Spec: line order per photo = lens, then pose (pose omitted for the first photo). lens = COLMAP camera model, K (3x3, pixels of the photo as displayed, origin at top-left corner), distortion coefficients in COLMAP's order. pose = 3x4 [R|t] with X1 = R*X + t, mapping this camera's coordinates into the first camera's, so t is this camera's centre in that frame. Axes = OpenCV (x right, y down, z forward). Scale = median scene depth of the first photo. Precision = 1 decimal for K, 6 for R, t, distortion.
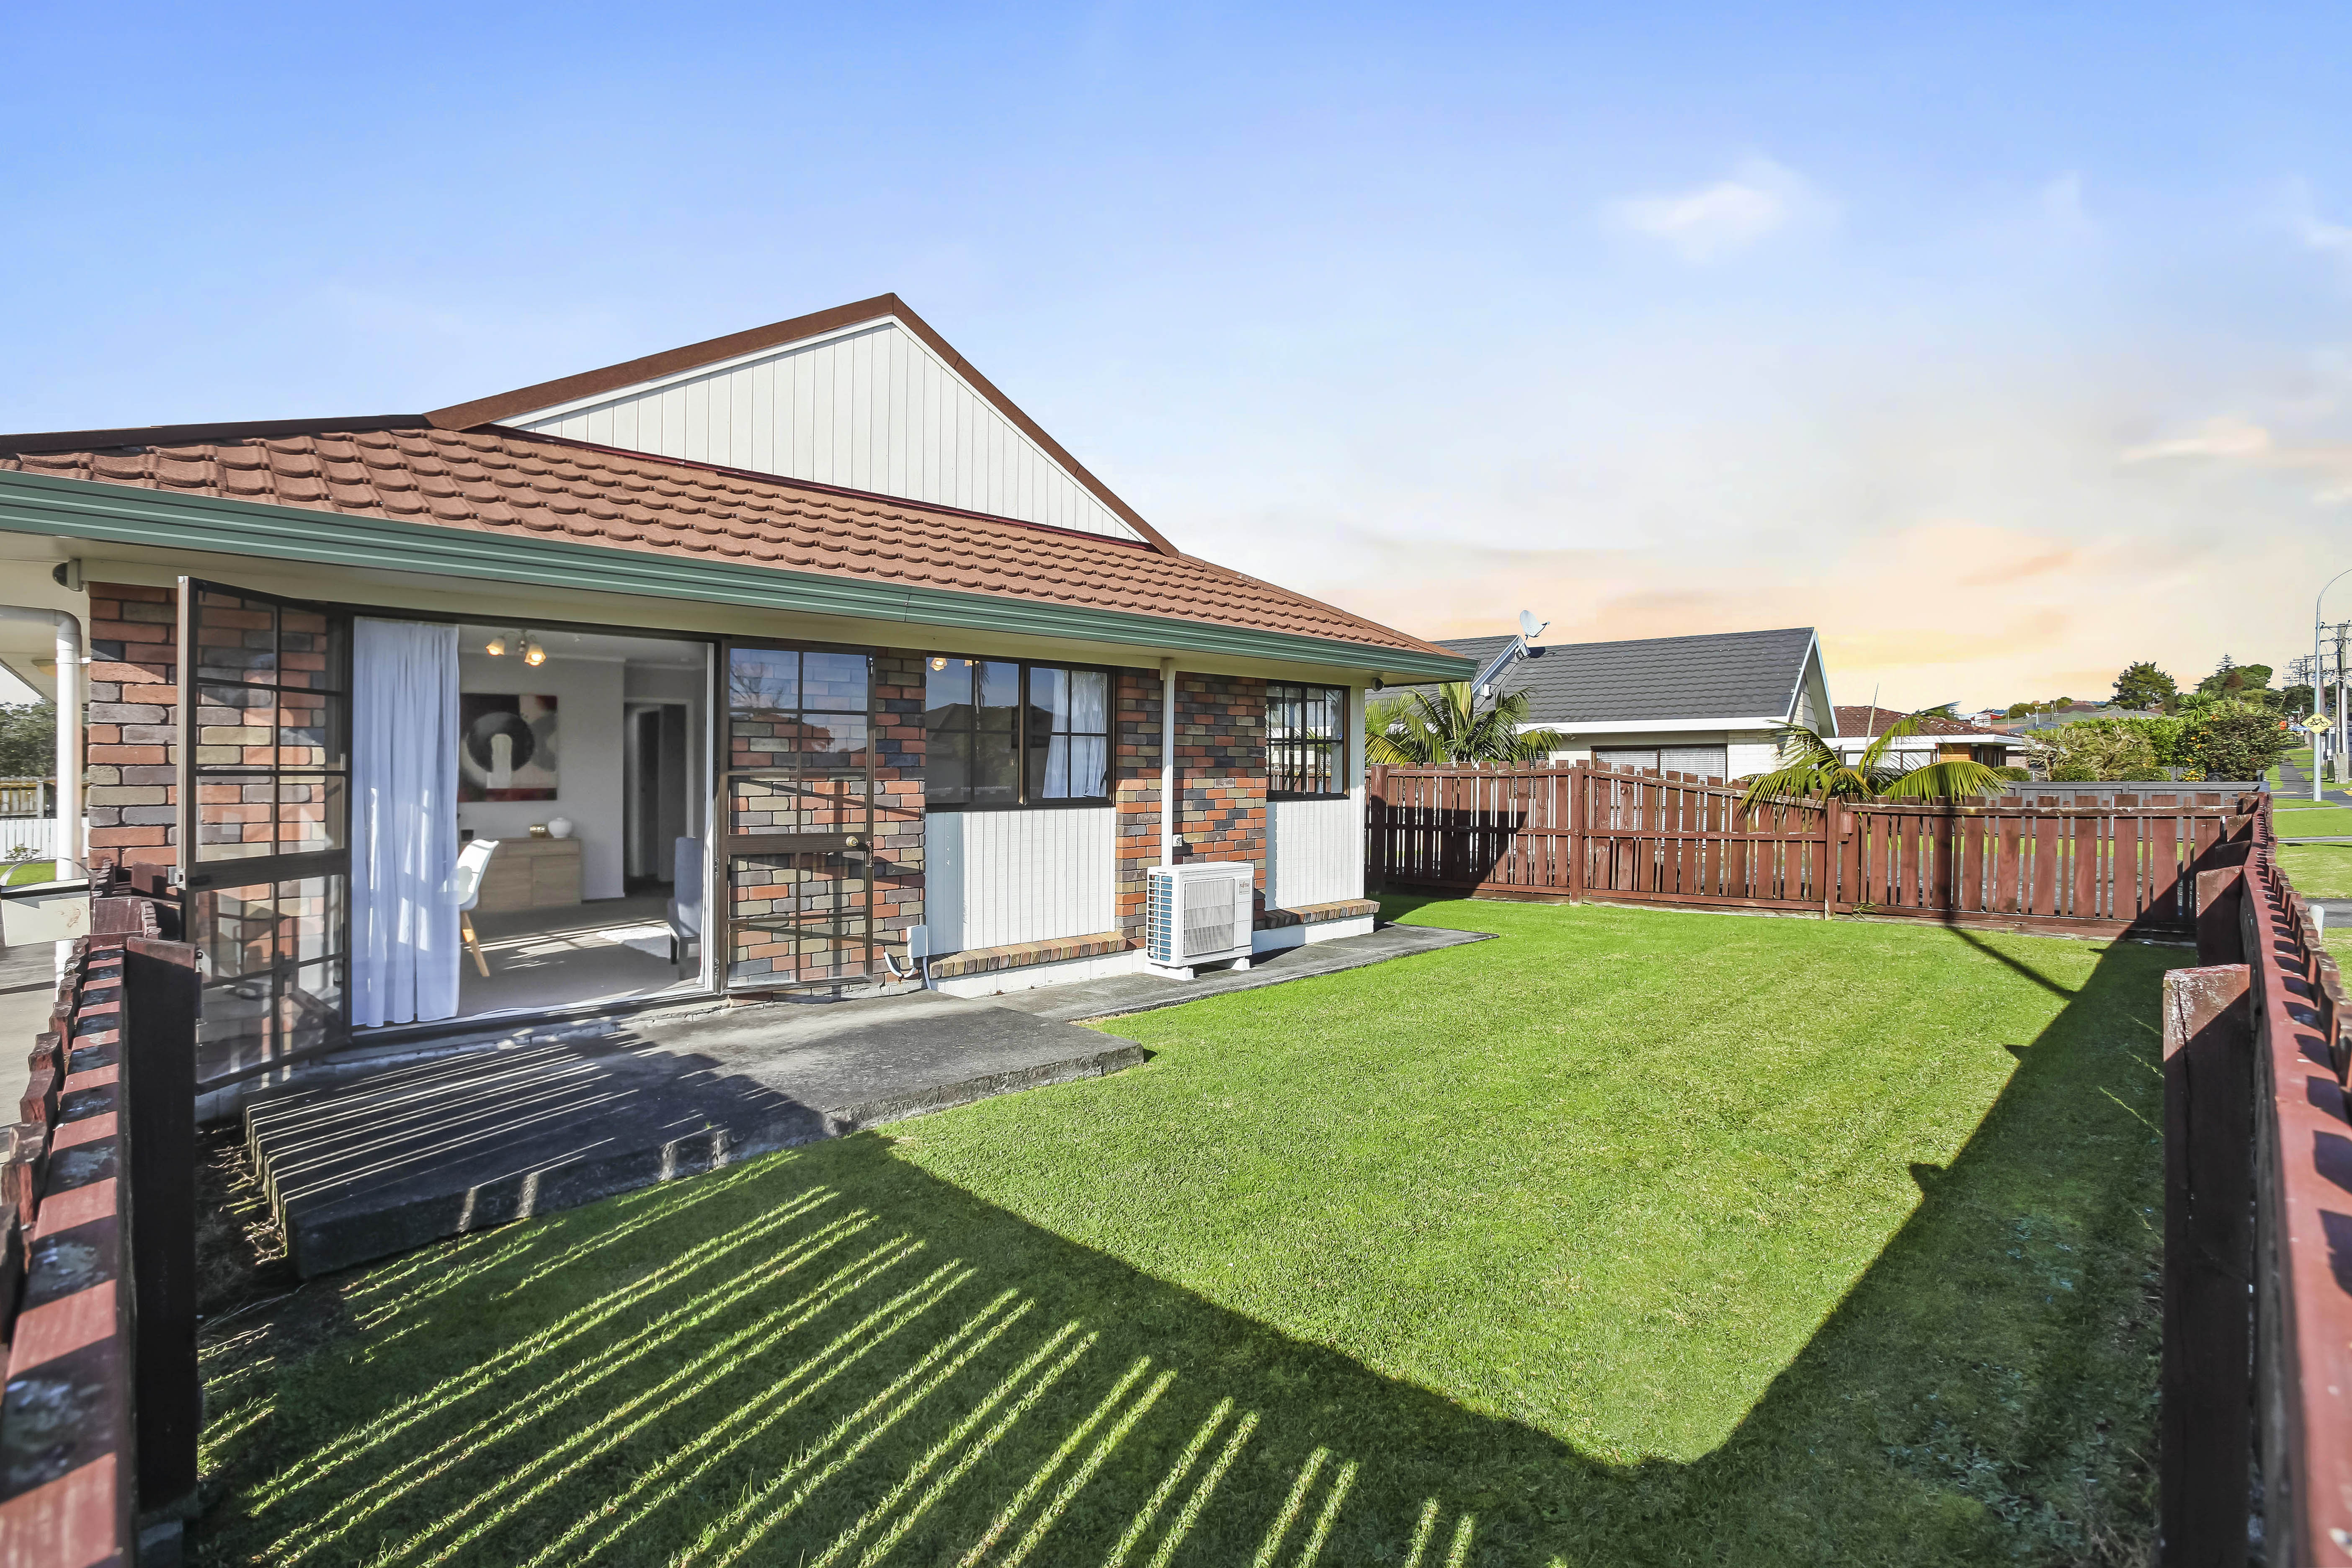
lens RADIAL K [[1122.6, 0, 1162.8], [0, 1122.6, 764.0], [0, 0, 1]] dist [-0.067879, 0.030528]
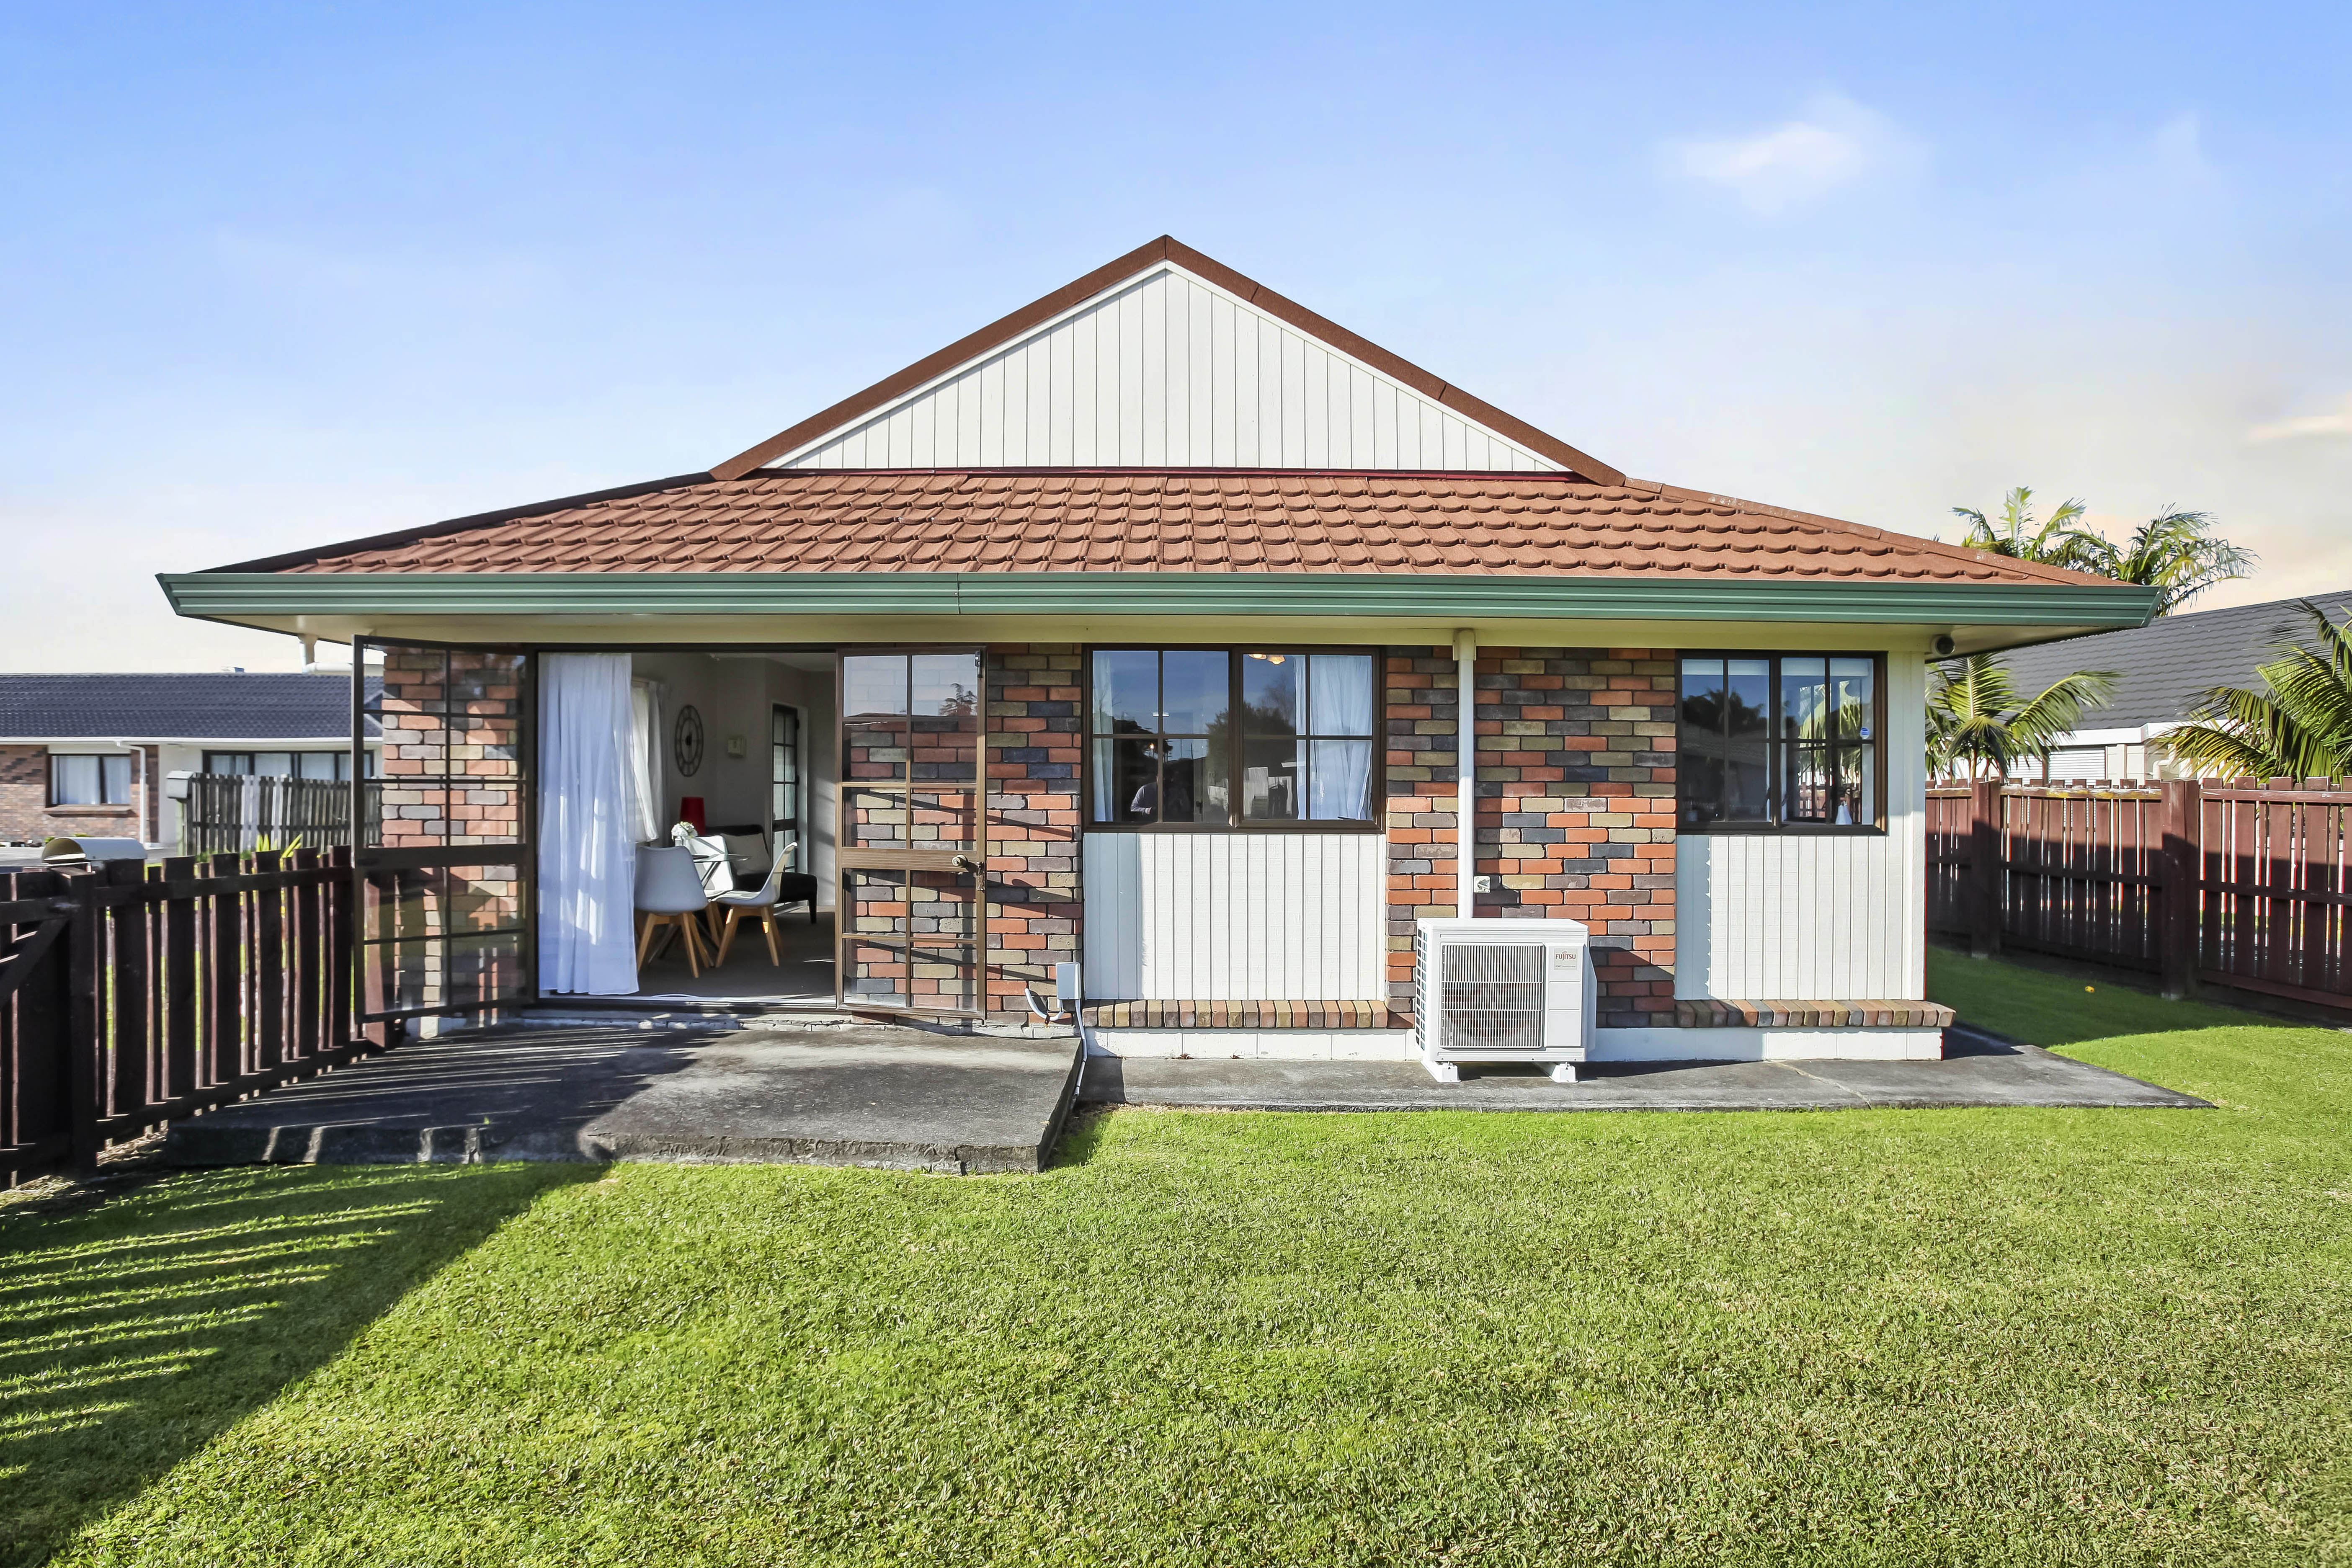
lens RADIAL K [[1213.3, 0, 1140.1], [0, 1213.3, 784.7], [0, 0, 1]] dist [-0.077009, 0.040071]
pose [[0.720612, 0.005947, -0.693313, 0.400737], [-0.002623, 0.999979, 0.005851, 0.001172], [0.693333, -0.002397, 0.720613, 0.310946]]
